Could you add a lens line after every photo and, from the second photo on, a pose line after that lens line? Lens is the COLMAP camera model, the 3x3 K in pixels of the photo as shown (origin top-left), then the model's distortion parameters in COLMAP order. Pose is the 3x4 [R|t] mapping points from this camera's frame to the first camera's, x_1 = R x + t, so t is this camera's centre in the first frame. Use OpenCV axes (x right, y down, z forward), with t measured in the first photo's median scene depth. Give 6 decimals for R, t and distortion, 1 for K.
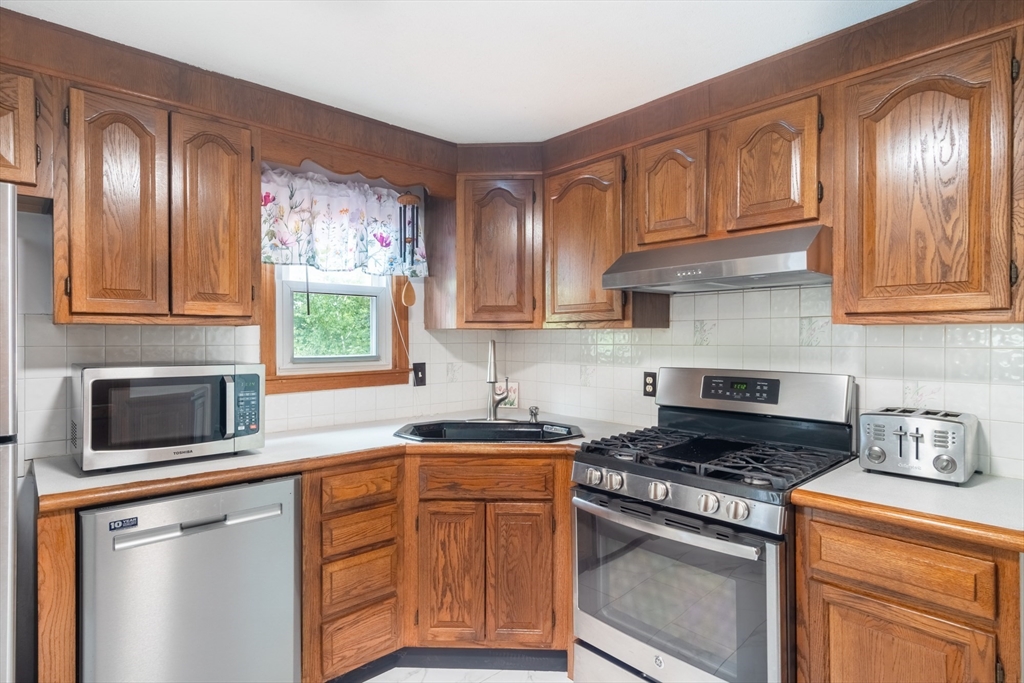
lens RADIAL K [[553.2, 0, 516.1], [0, 553.2, 341.4], [0, 0, 1]] dist [0.008343, 0.000954]
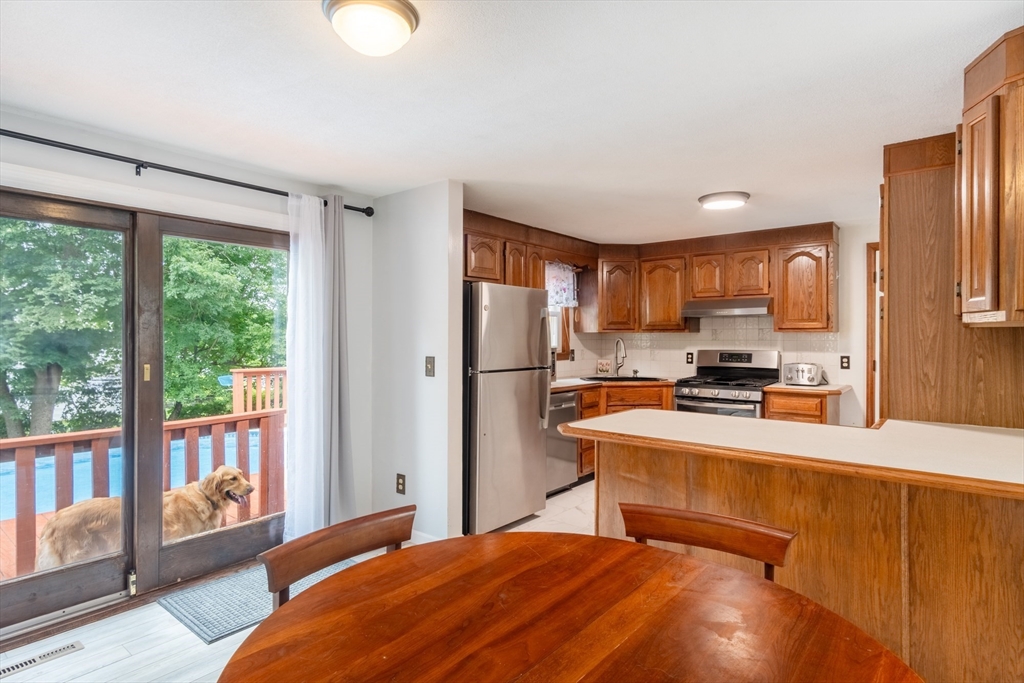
lens RADIAL K [[553.2, 0, 512.6], [0, 553.2, 338.6], [0, 0, 1]] dist [0.008343, 0.000954]
pose [[0.989475, 0.001348, 0.144695, -0.968781], [-0.000626, 0.999987, -0.005034, 0.014379], [-0.144700, 0.004890, 0.989463, -1.341608]]
